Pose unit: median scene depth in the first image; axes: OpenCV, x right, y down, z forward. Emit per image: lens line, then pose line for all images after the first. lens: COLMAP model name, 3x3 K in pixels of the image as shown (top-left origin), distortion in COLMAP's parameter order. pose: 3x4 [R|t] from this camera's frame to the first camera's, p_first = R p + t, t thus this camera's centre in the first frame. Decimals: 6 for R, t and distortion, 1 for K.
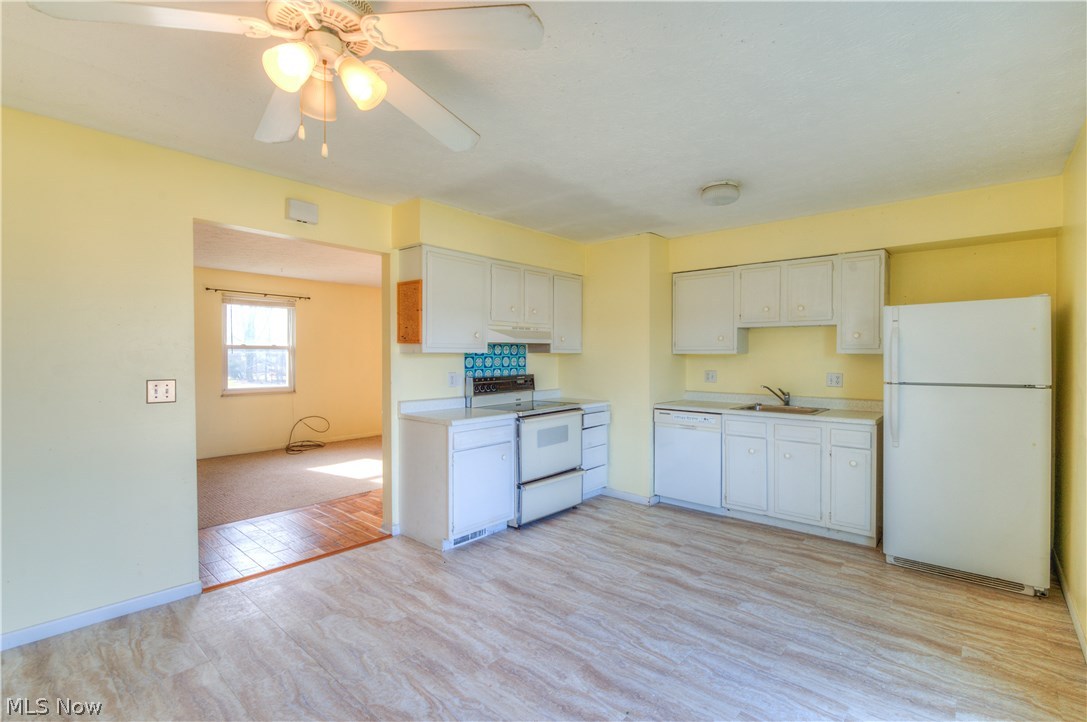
lens RADIAL K [[484.1, 0, 554.2], [0, 484.1, 361.2], [0, 0, 1]] dist [0.001727, -0.009087]
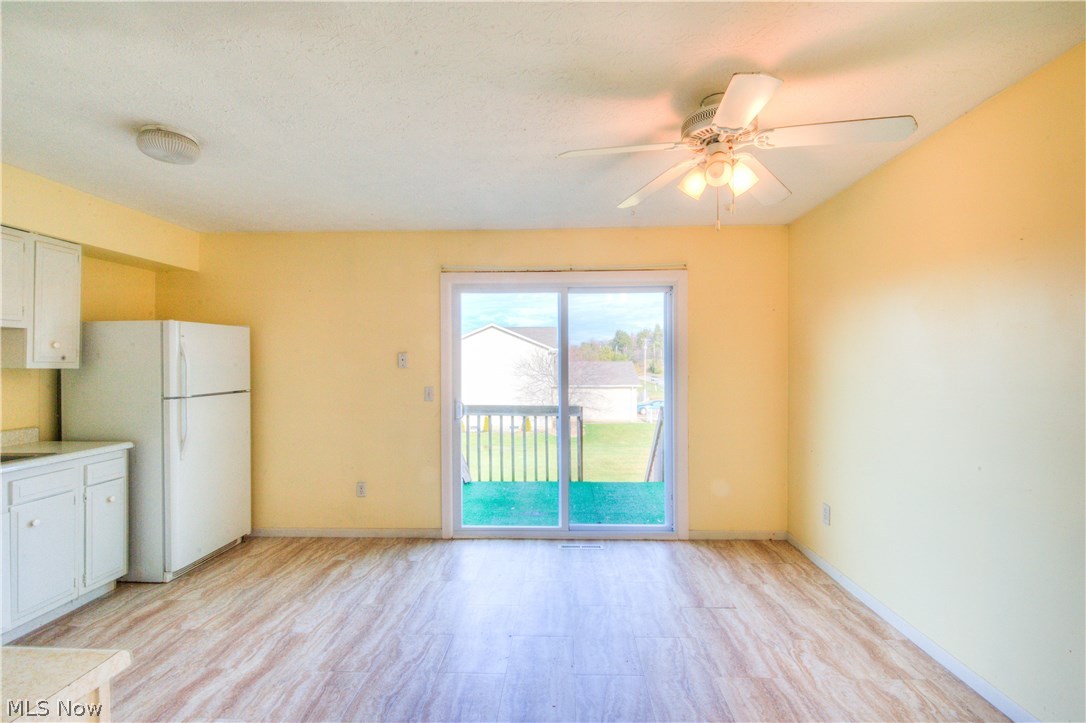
lens RADIAL K [[483.7, 0, 553.7], [0, 483.7, 361.7], [0, 0, 1]] dist [0.001727, -0.009087]
pose [[-0.633973, 0.003652, 0.773346, -0.462851], [0.011664, 0.999920, 0.004840, -0.020608], [-0.773267, 0.012089, -0.633965, 0.832984]]
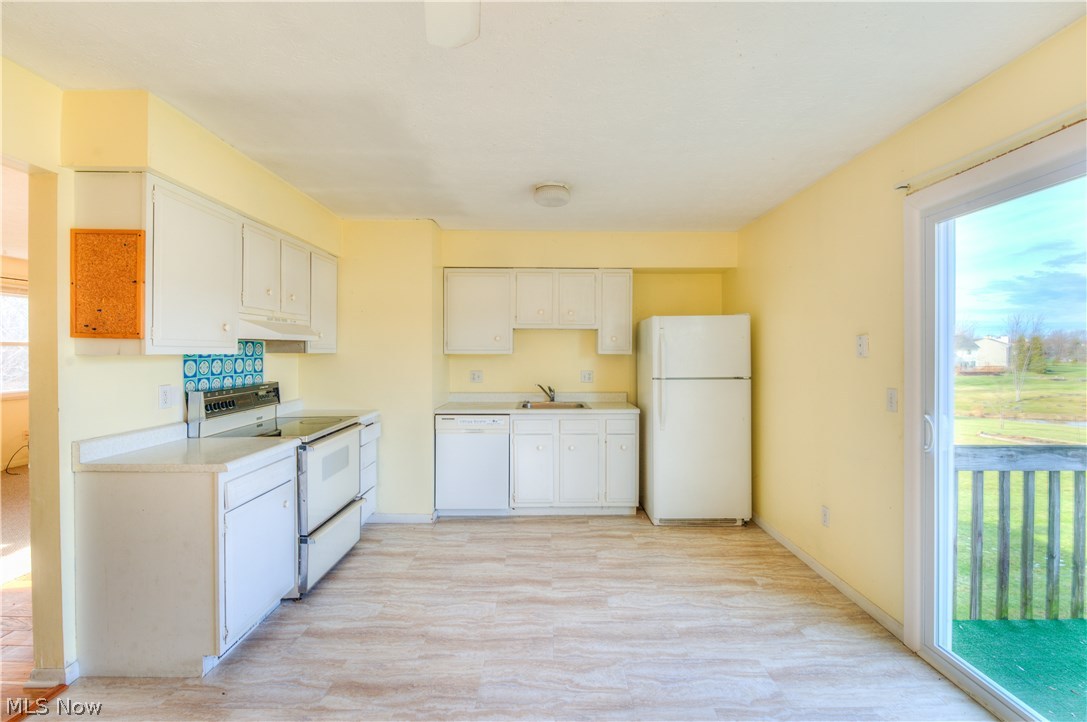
lens RADIAL K [[475.1, 0, 542.4], [0, 475.1, 354.0], [0, 0, 1]] dist [0.001609, -0.008463]
pose [[0.754918, -0.002680, 0.655813, -0.259913], [0.007395, 0.999963, -0.004426, -0.011521], [-0.655777, 0.008191, 0.754910, 0.226360]]
